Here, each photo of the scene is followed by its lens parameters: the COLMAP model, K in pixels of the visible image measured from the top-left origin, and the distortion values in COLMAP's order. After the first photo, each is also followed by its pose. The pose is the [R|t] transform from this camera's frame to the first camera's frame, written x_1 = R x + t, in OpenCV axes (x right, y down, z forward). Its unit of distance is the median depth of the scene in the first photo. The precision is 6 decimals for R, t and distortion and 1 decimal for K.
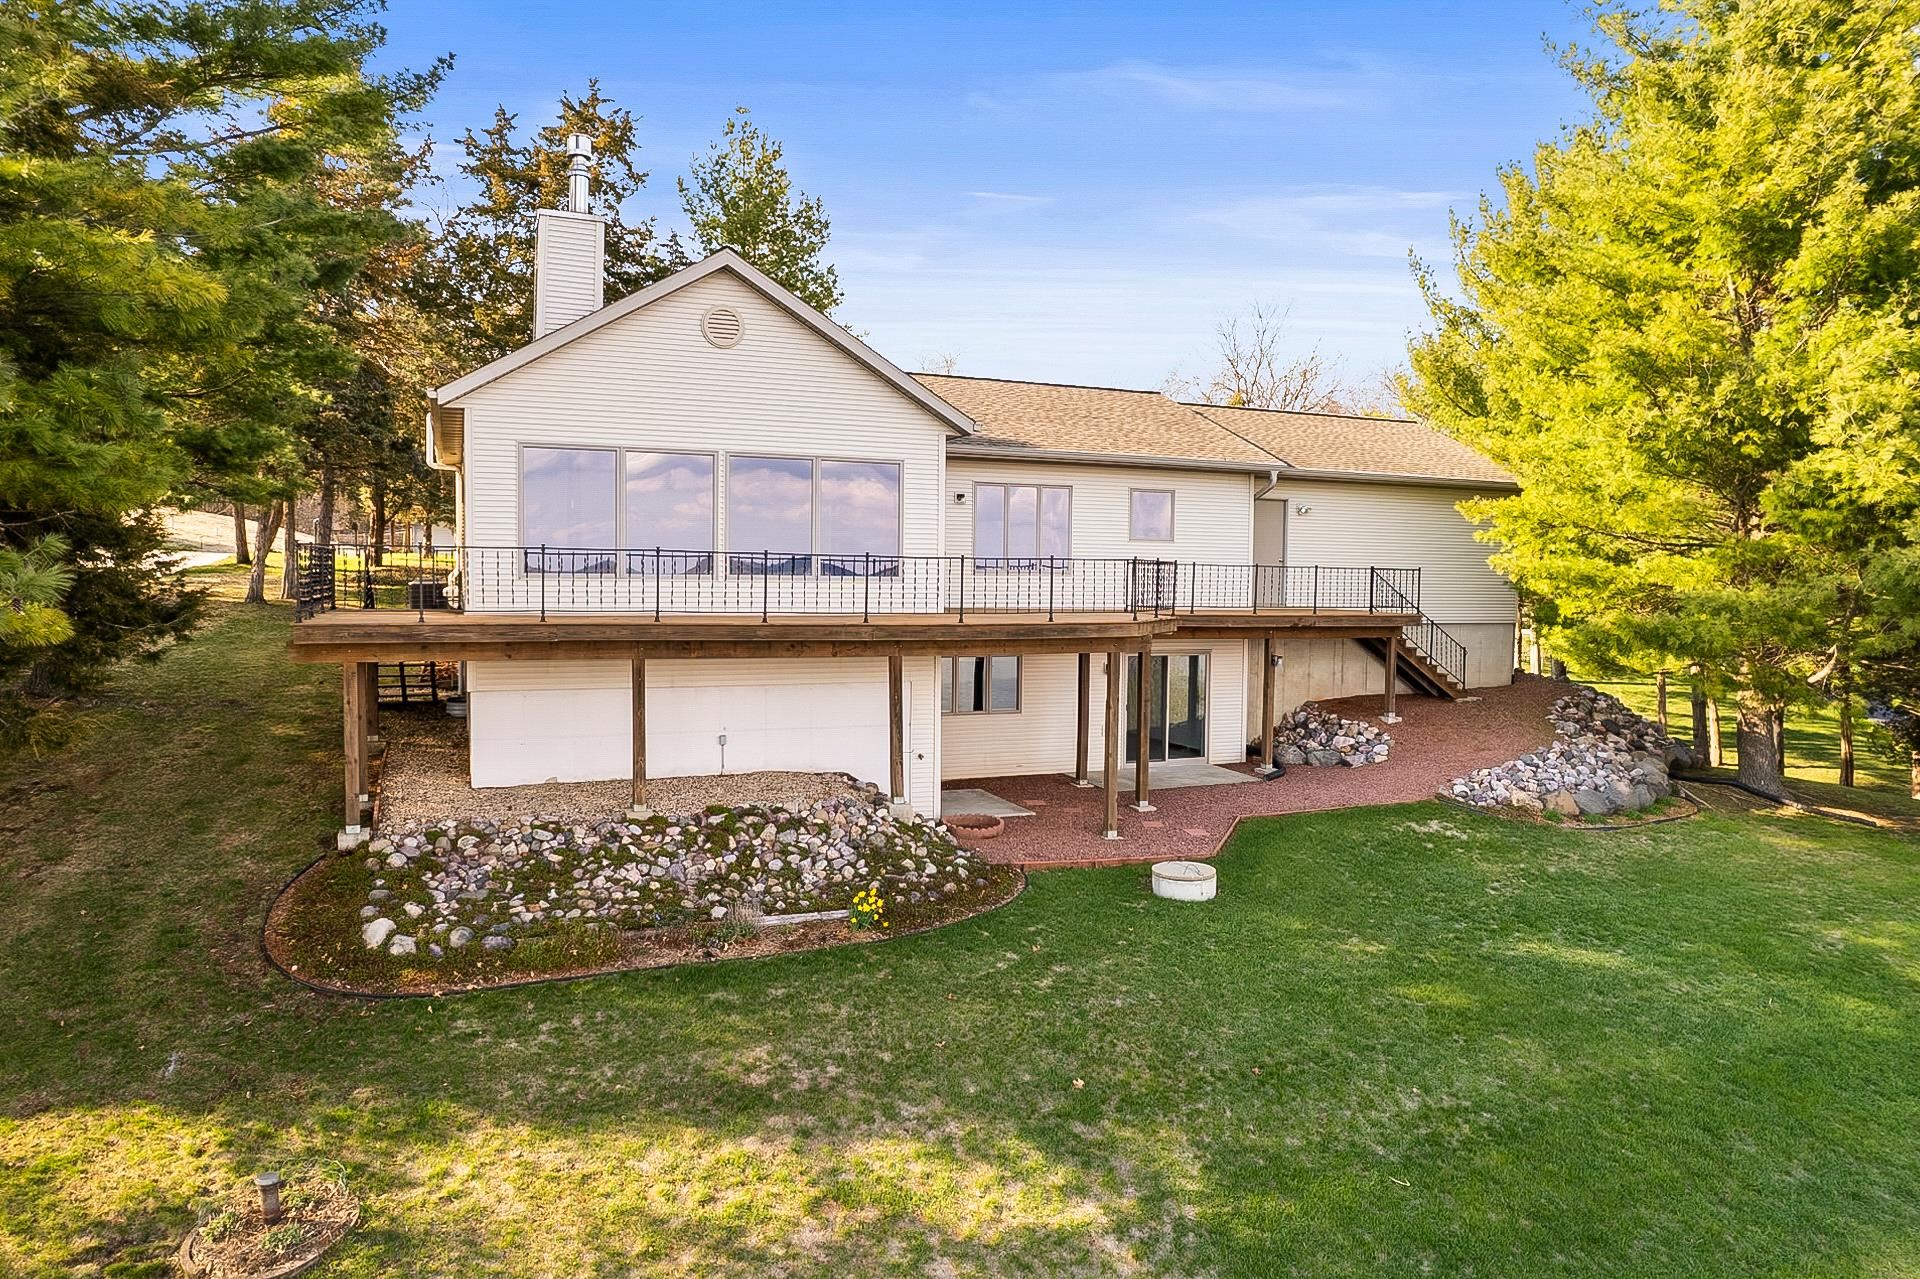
lens RADIAL K [[1240.2, 0, 960.0], [0, 1240.2, 639.5], [0, 0, 1]] dist [-0.084525, 0.082220]
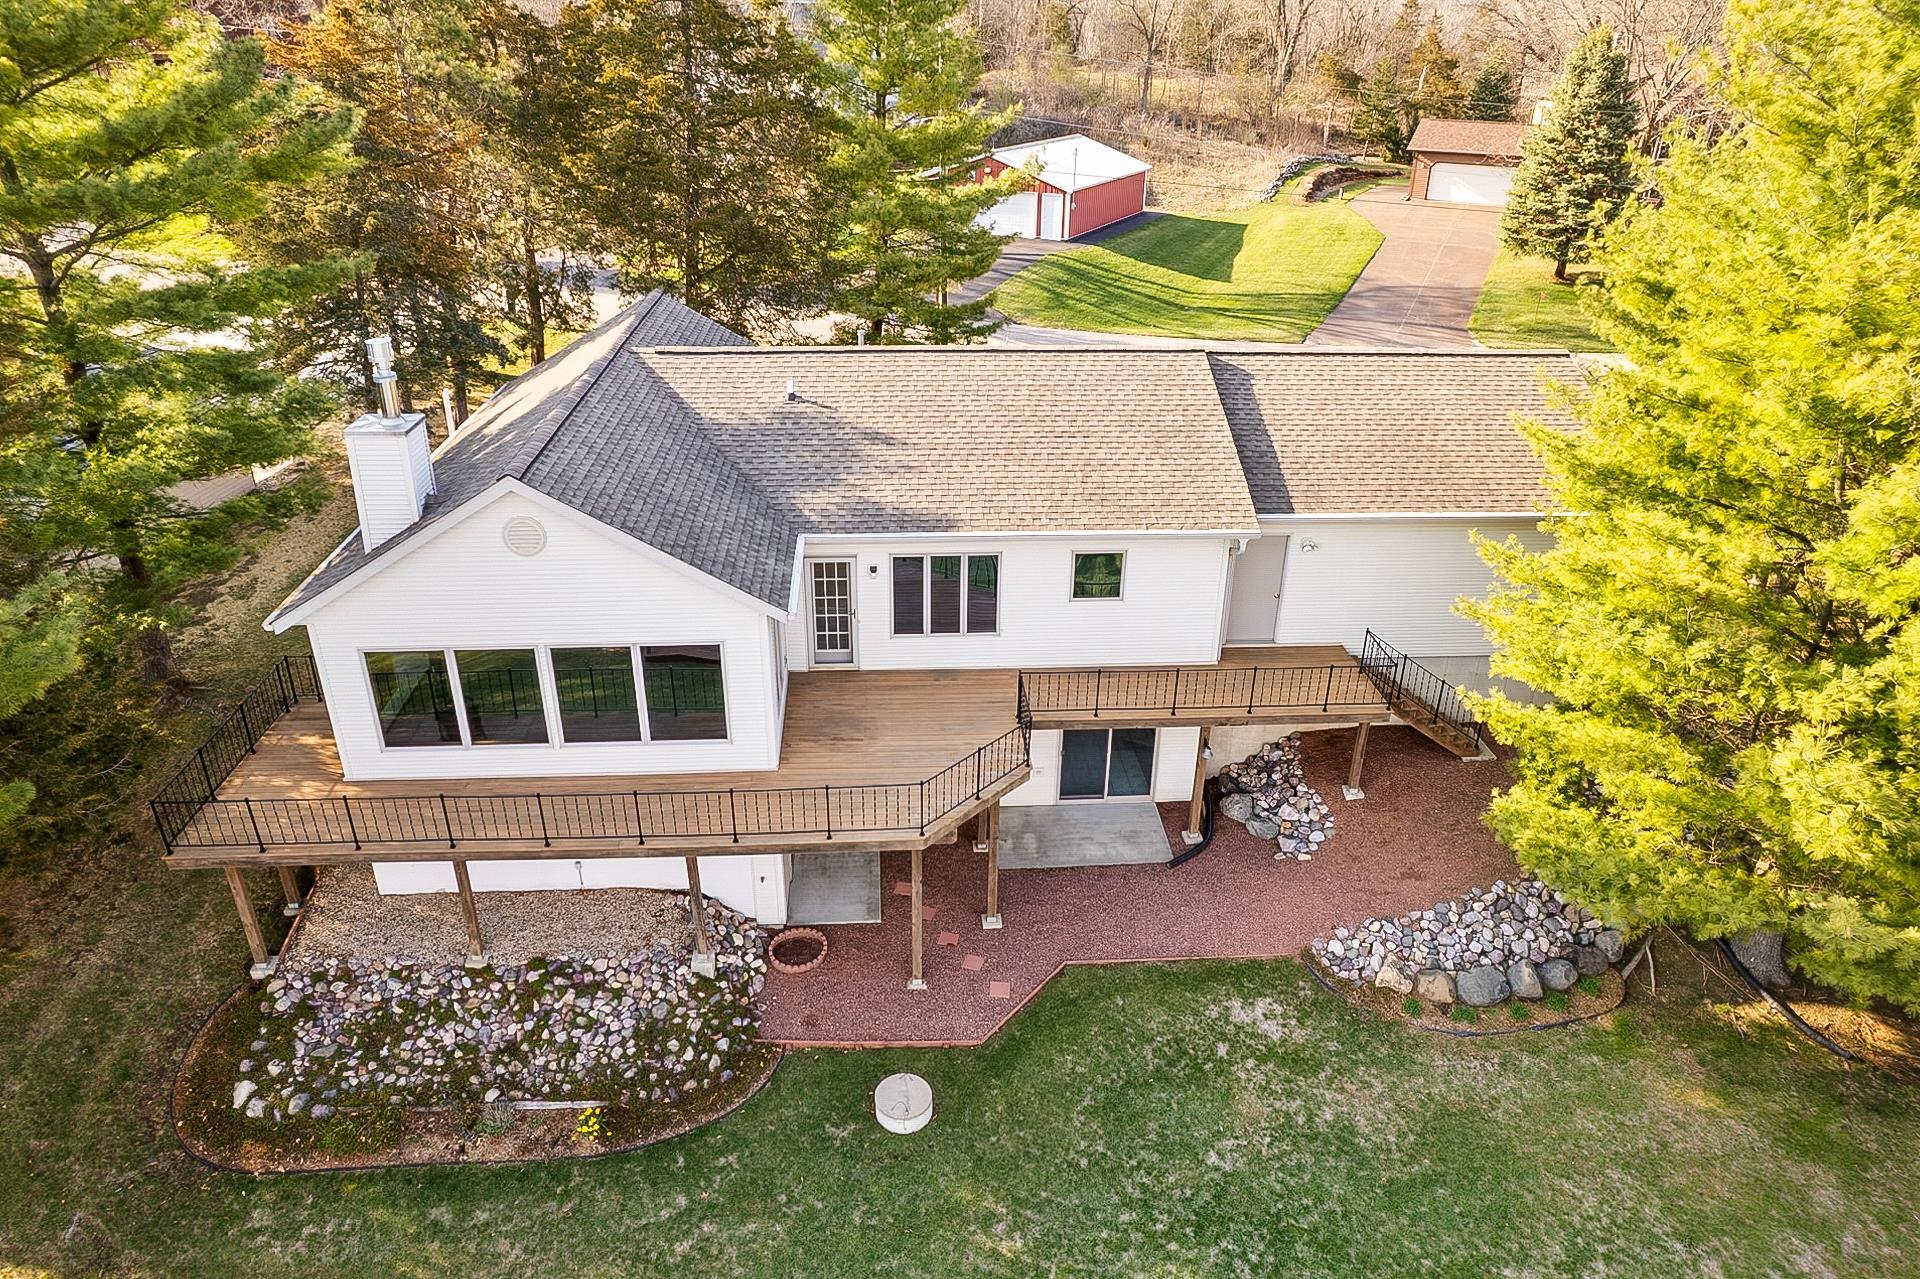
lens RADIAL K [[1240.2, 0, 960.0], [0, 1240.2, 639.5], [0, 0, 1]] dist [-0.084525, 0.082220]
pose [[0.949276, 0.137716, -0.282682, 0.490796], [-0.016189, 0.919204, 0.393449, -0.633067], [0.314027, -0.368916, 0.874808, 0.202013]]
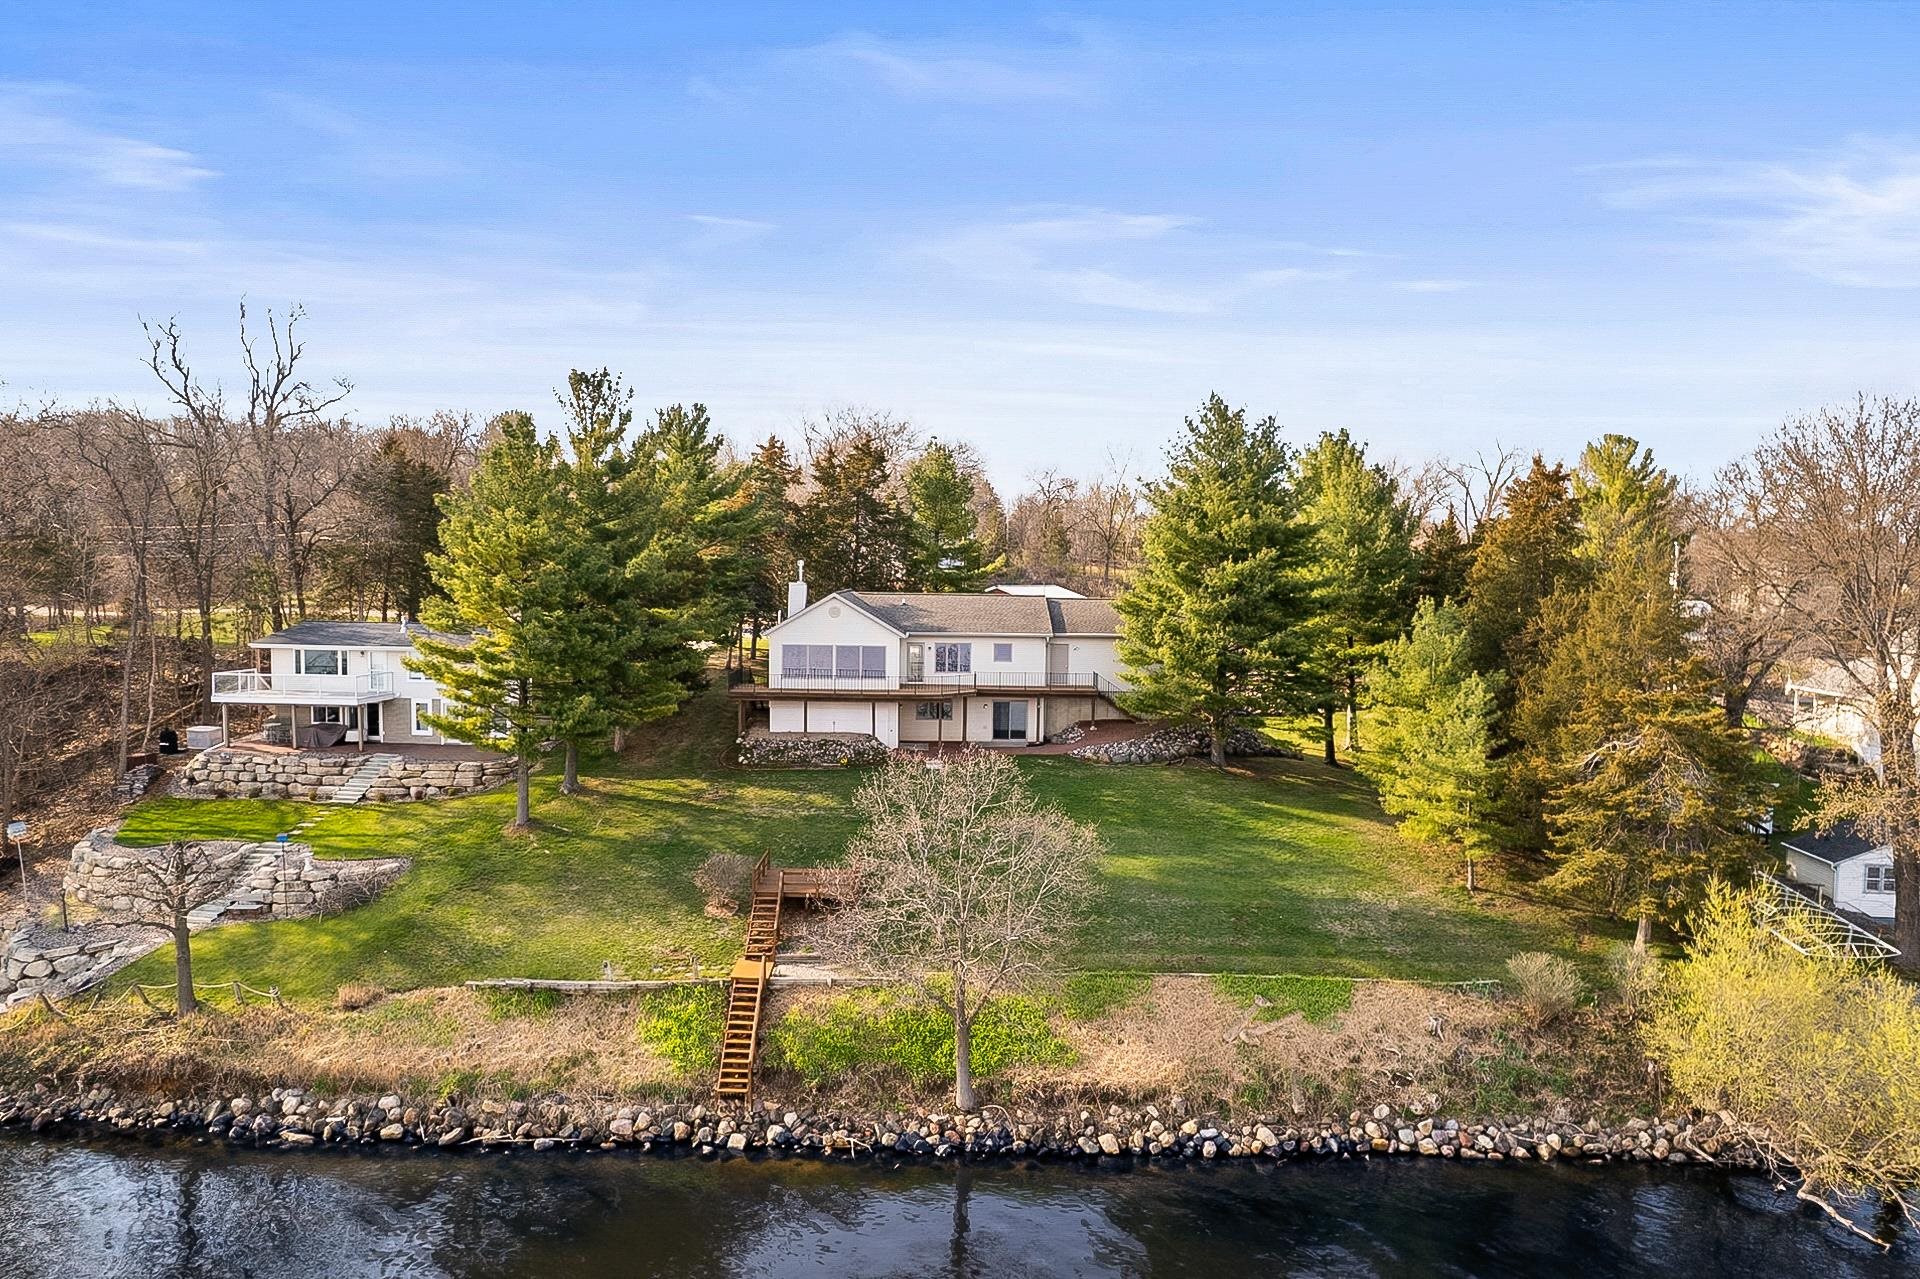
lens RADIAL K [[1240.2, 0, 960.0], [0, 1240.2, 639.5], [0, 0, 1]] dist [-0.084525, 0.082220]
pose [[0.934904, 0.017327, -0.354478, 1.613552], [-0.020651, 0.999771, -0.005597, -0.170514], [0.354300, 0.012553, 0.935048, -2.560799]]
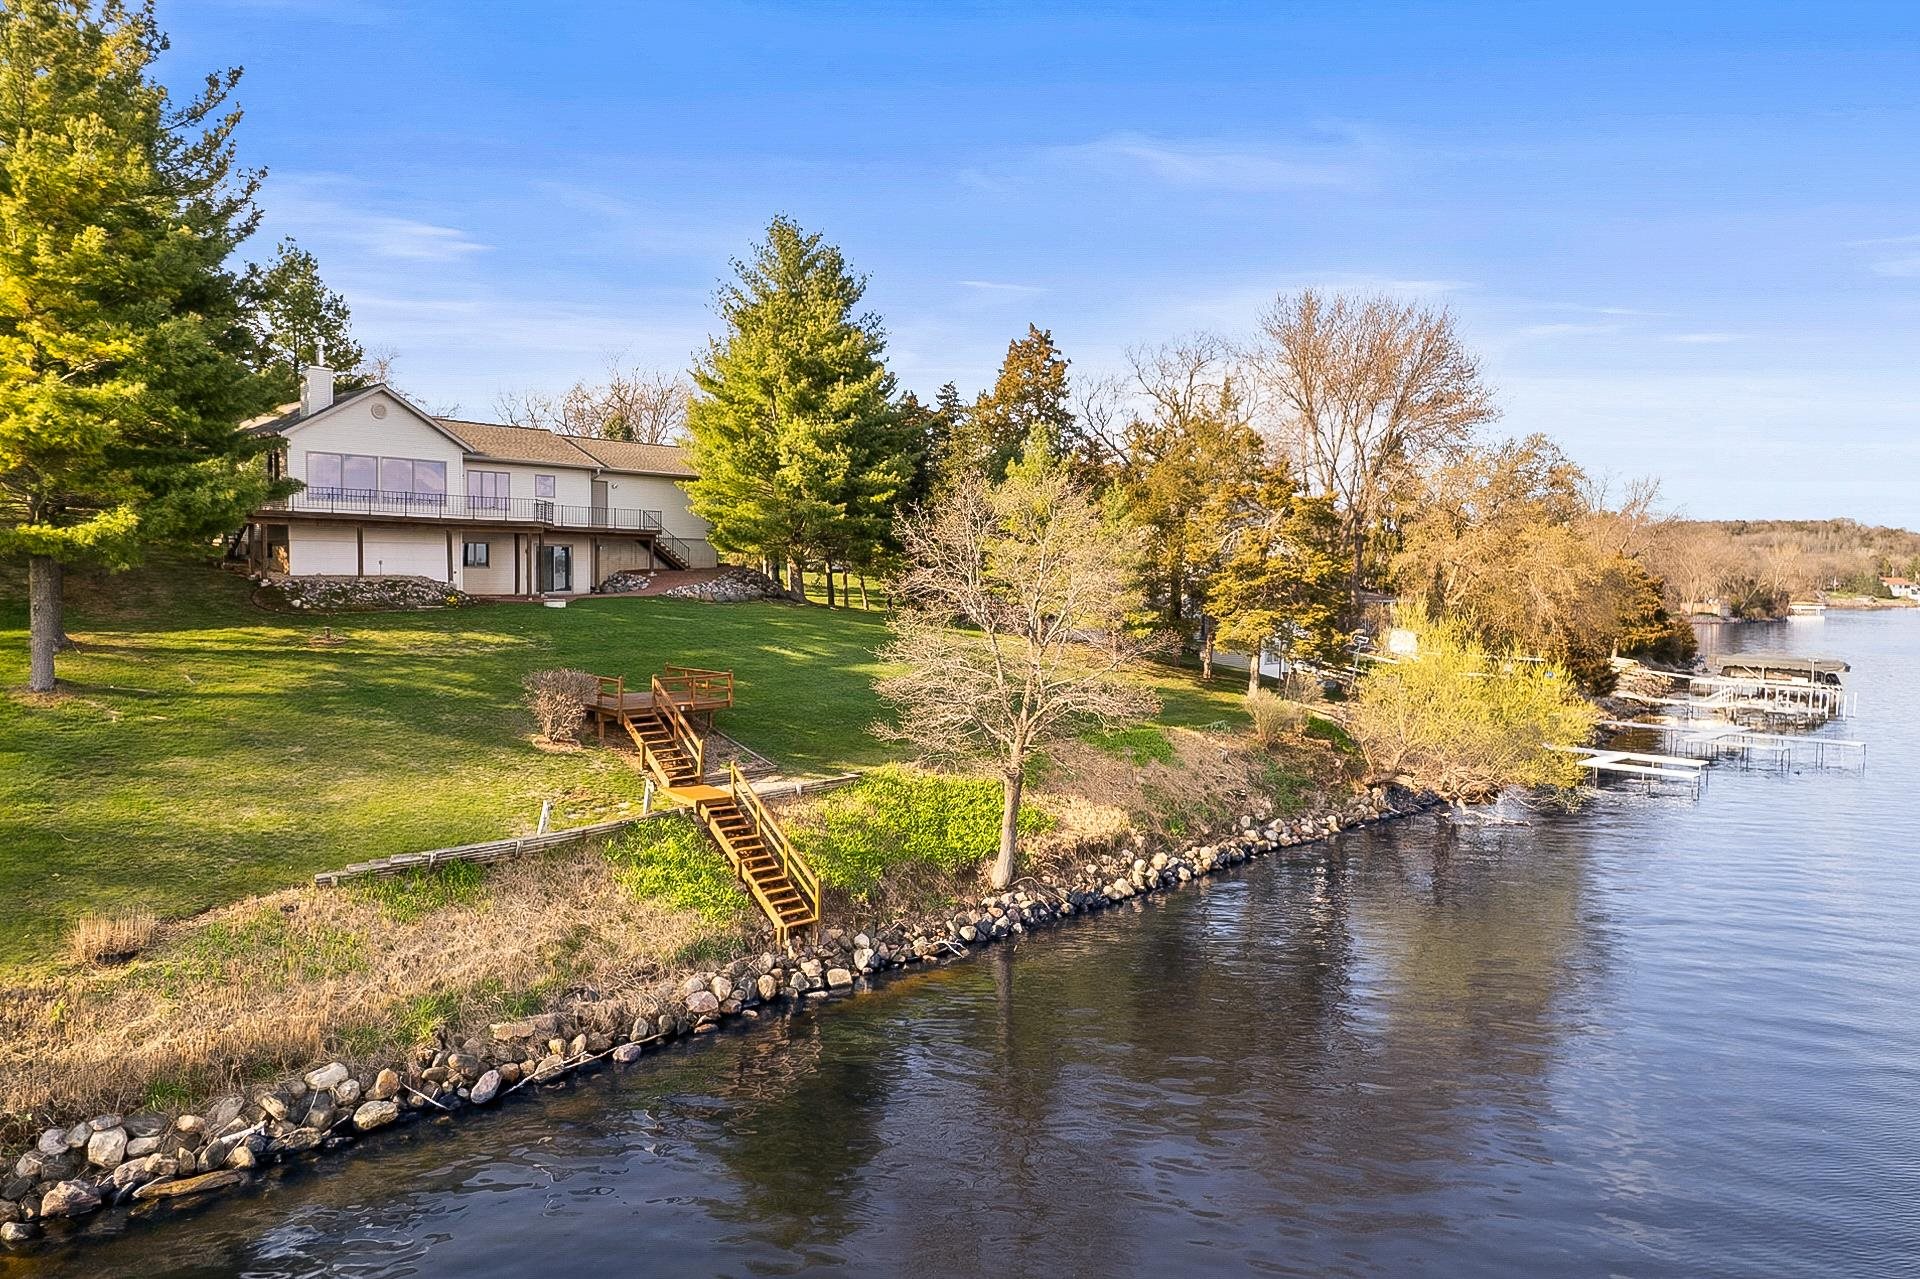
lens RADIAL K [[1240.2, 0, 960.0], [0, 1240.2, 639.5], [0, 0, 1]] dist [-0.084525, 0.082220]
pose [[0.897936, -0.027194, 0.439285, -0.260476], [0.025838, 0.999625, 0.009067, 0.288886], [-0.439367, 0.003209, 0.898302, -2.200487]]
